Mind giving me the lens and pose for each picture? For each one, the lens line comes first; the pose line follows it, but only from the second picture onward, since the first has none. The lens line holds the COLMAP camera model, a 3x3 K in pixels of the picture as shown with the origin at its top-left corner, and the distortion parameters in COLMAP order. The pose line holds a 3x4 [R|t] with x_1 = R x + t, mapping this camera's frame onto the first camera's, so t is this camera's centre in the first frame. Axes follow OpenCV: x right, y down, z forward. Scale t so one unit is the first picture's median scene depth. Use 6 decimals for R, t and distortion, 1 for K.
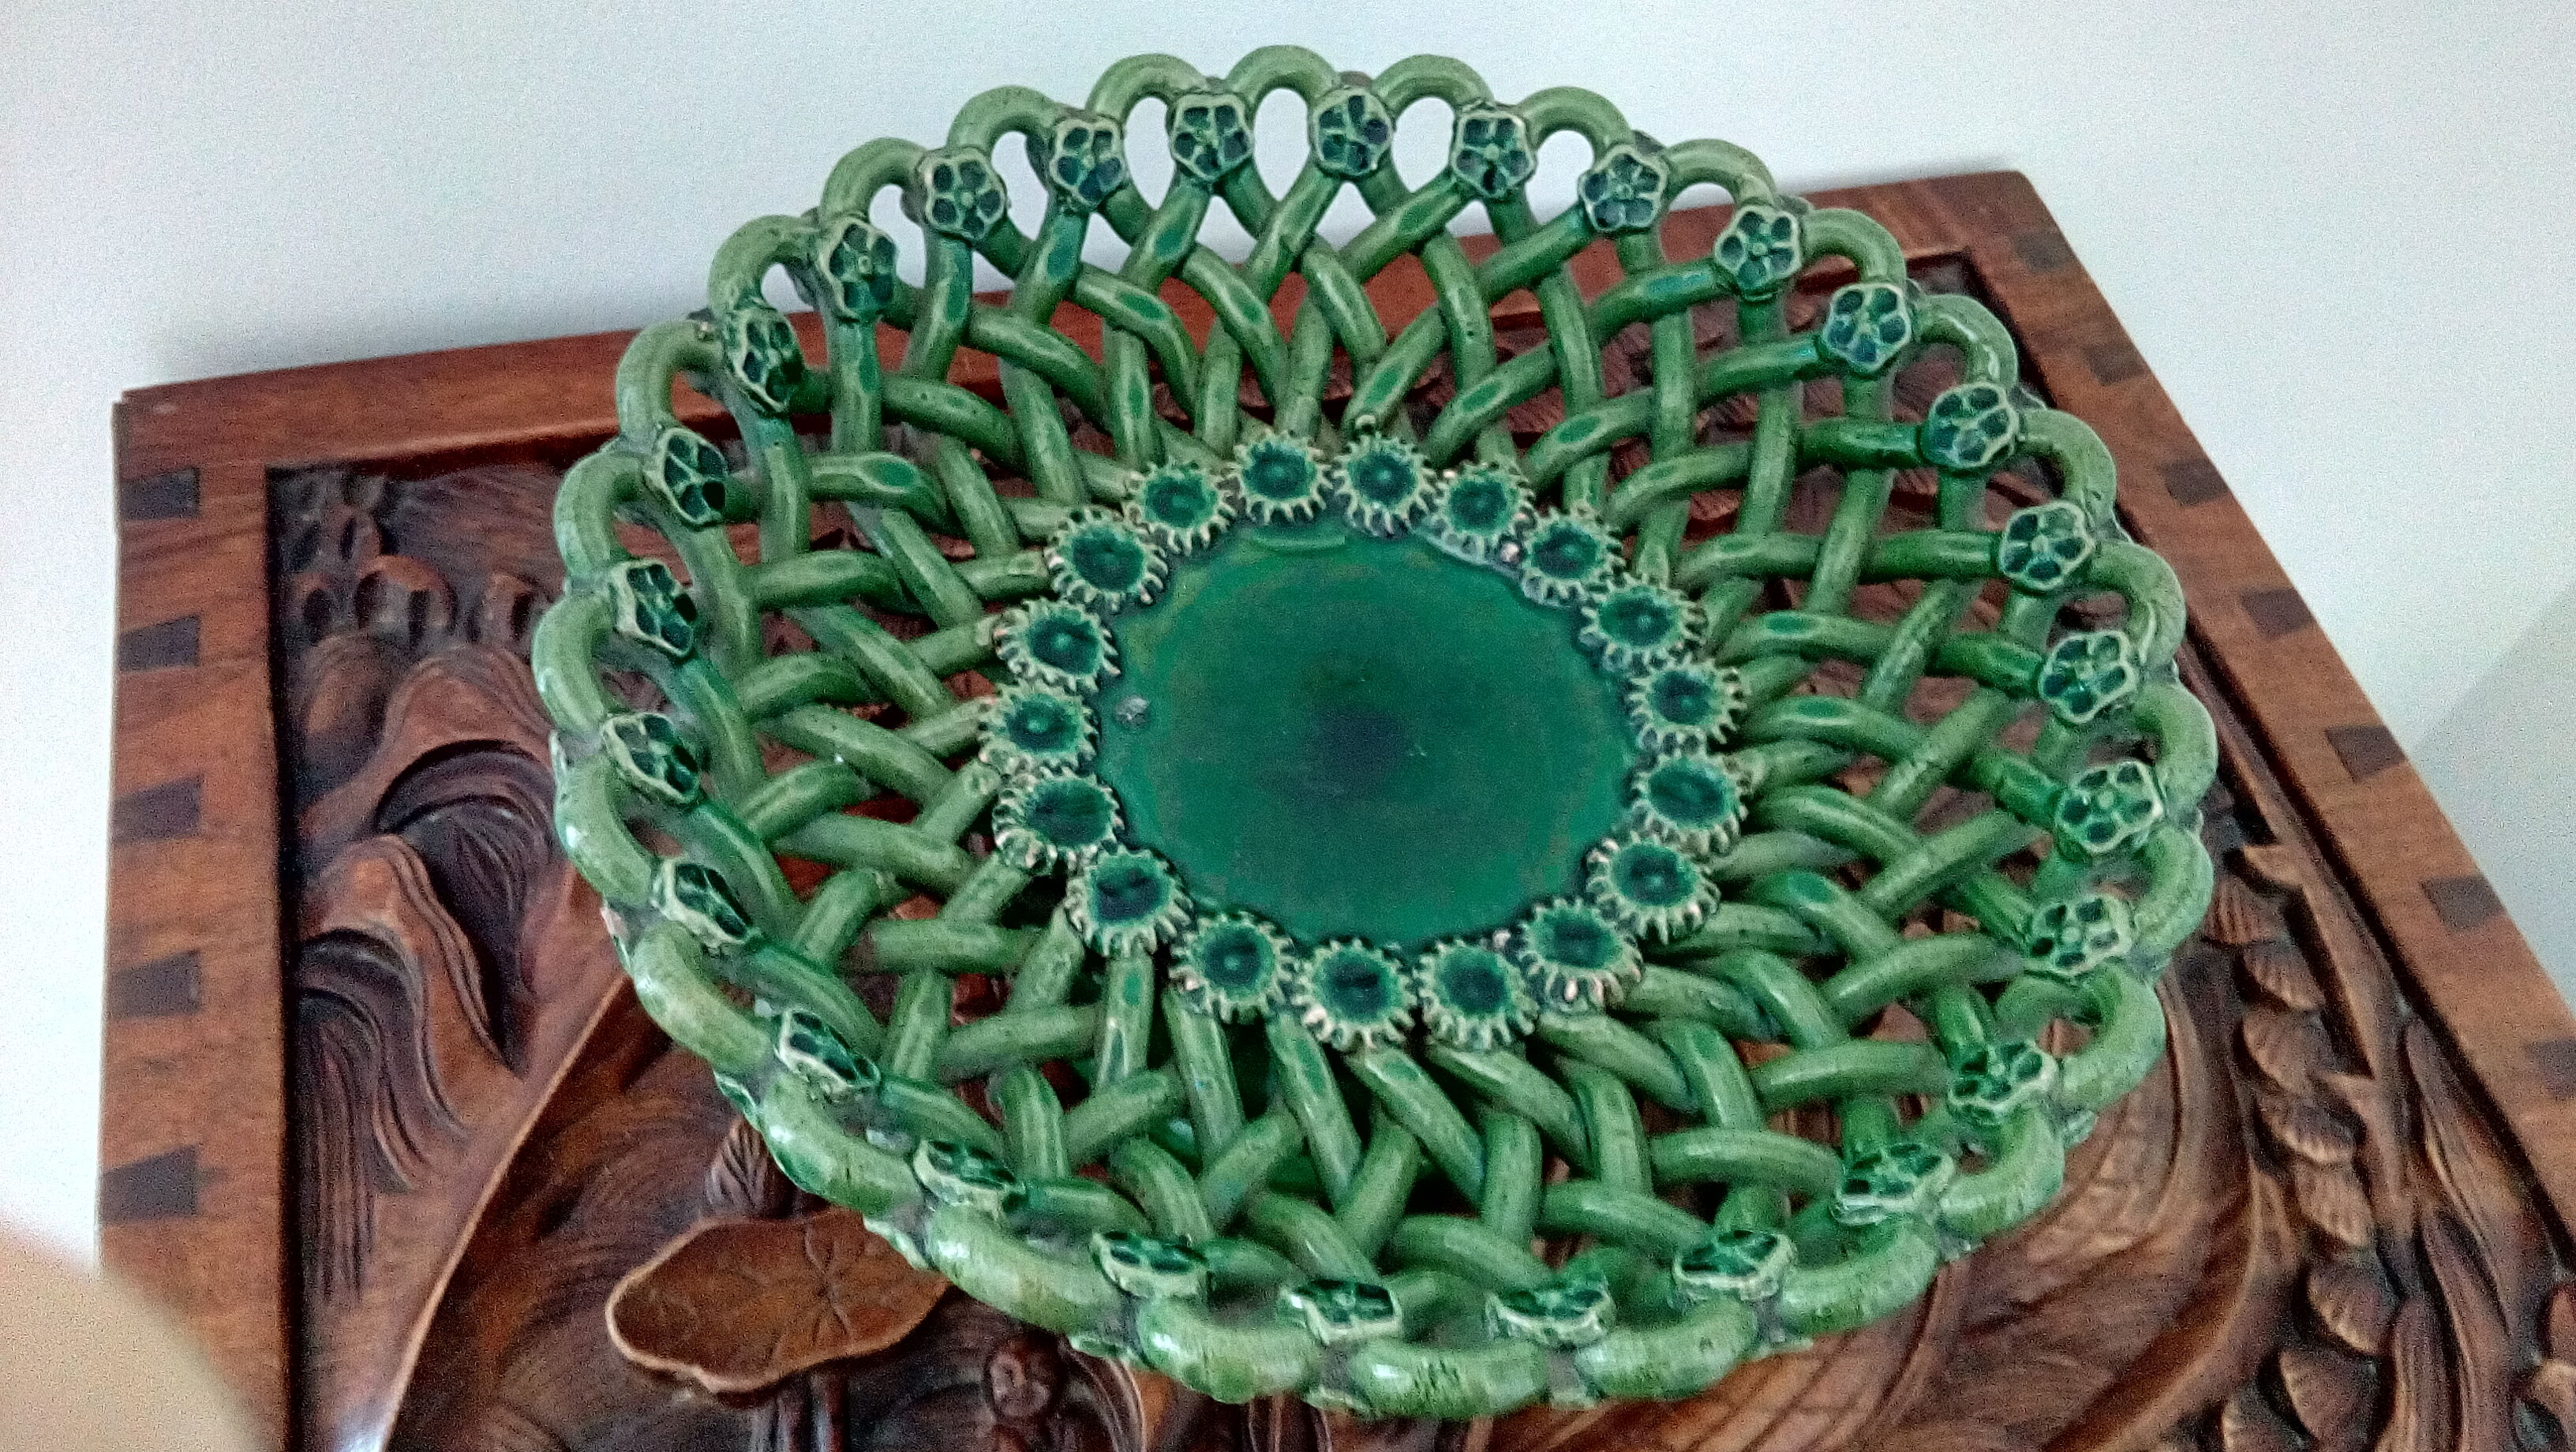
lens RADIAL K [[2059.0, 0, 1310.6], [0, 2059.0, 739.0], [0, 0, 1]] dist [0.177664, -0.344415]
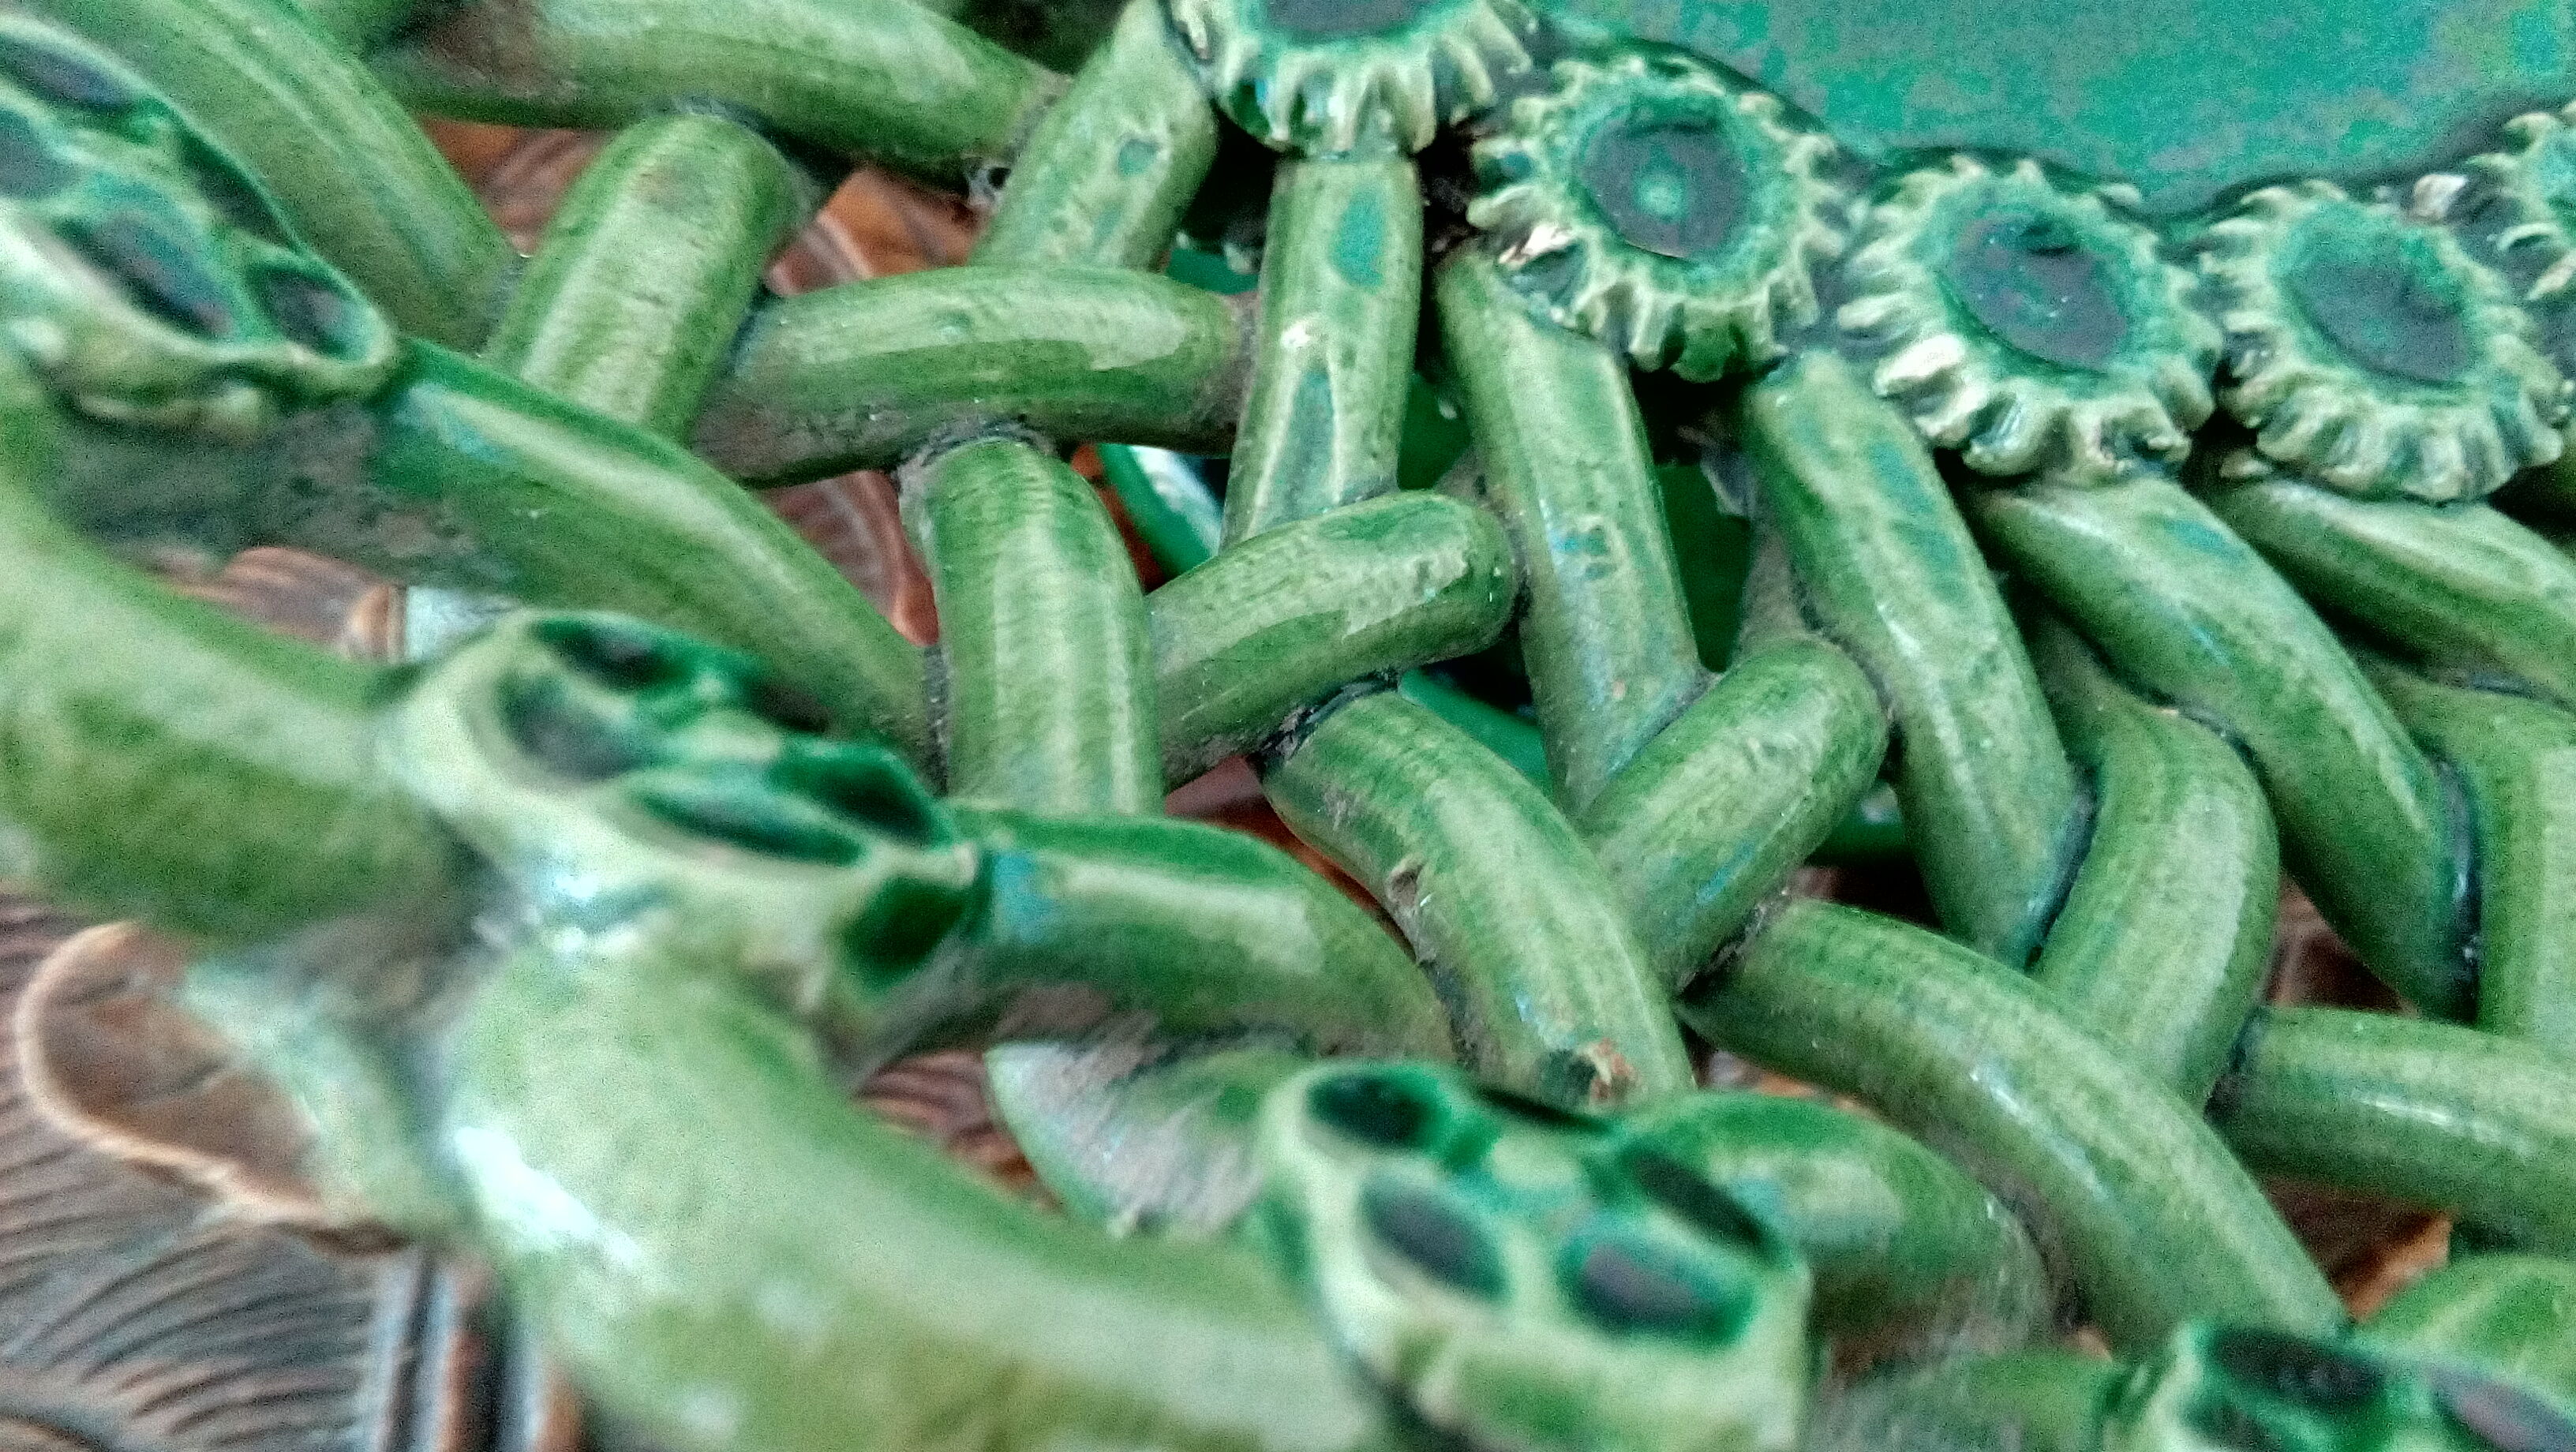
lens RADIAL K [[2059.0, 0, 1310.6], [0, 2059.0, 739.0], [0, 0, 1]] dist [0.177664, -0.344415]
pose [[0.997703, 0.064491, -0.020723, -0.071654], [-0.059158, 0.978574, 0.197215, 0.116182], [0.032997, -0.195536, 0.980141, 0.582932]]
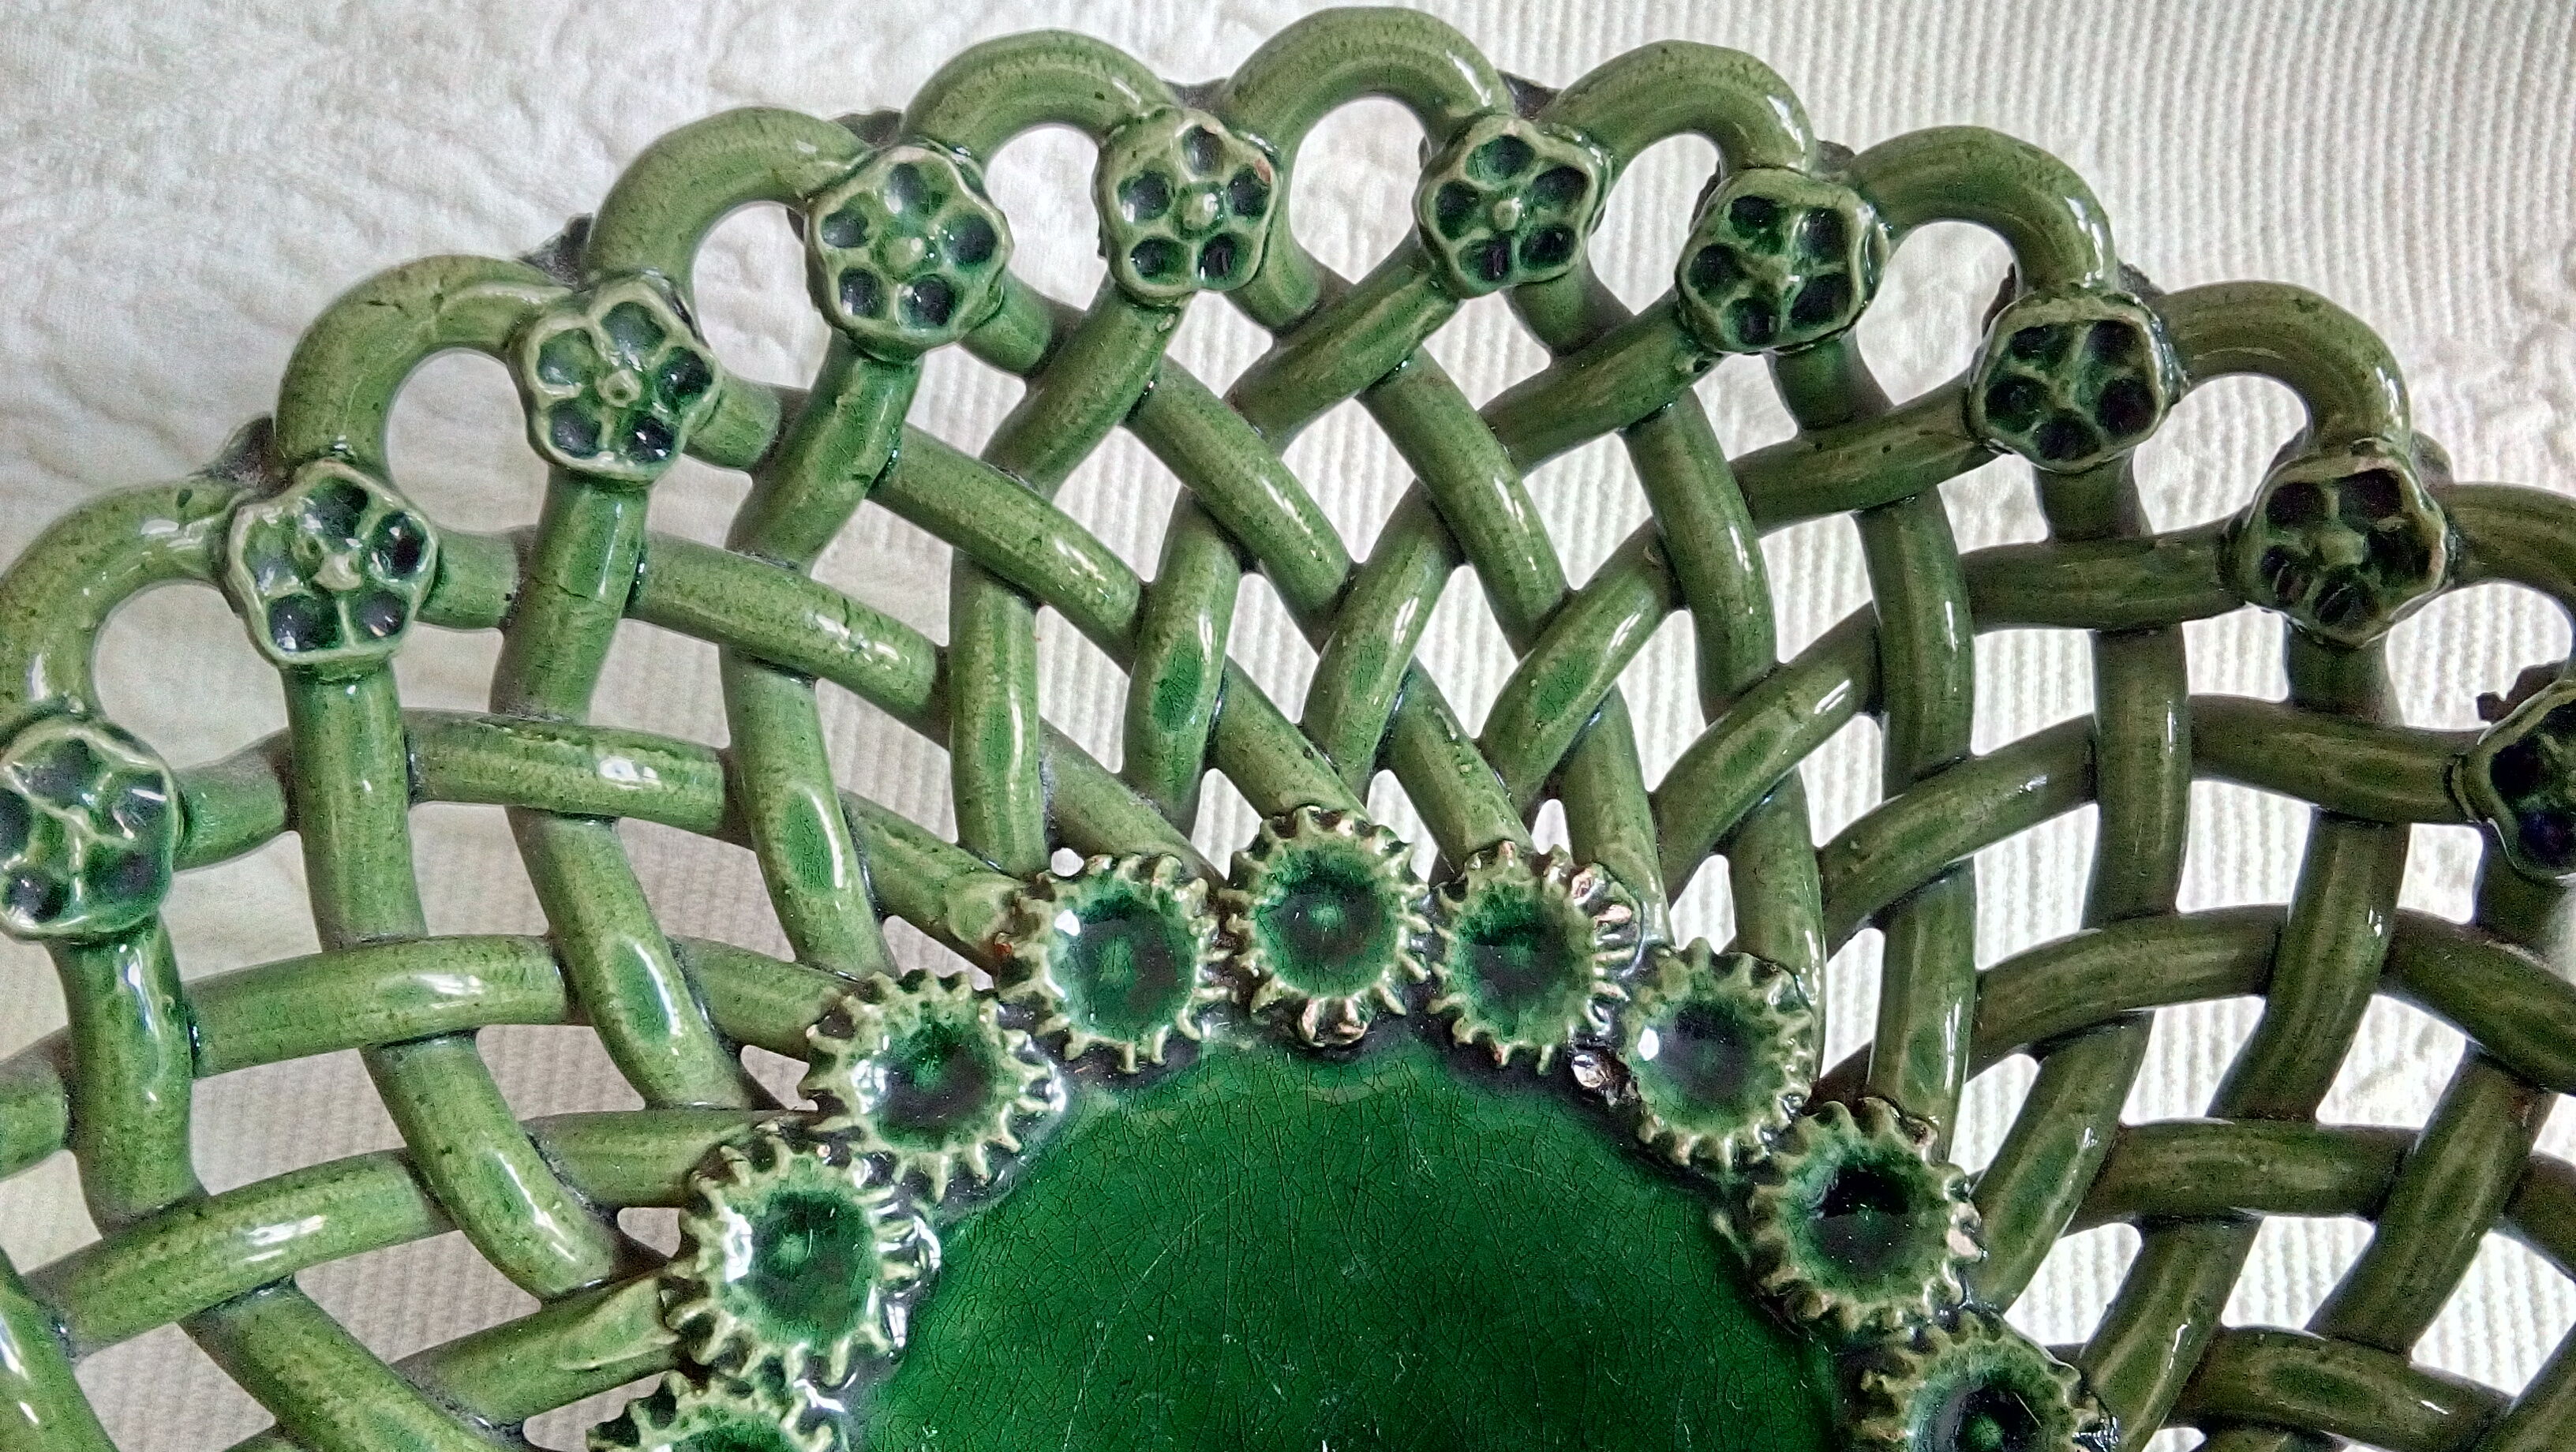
lens RADIAL K [[2059.0, 0, 1310.6], [0, 2059.0, 739.0], [0, 0, 1]] dist [0.177664, -0.344415]
pose [[-0.590263, -0.795249, 0.138451, 0.119782], [0.592961, -0.310791, 0.742837, -0.310376], [-0.547711, 0.520564, 0.655000, 0.565155]]
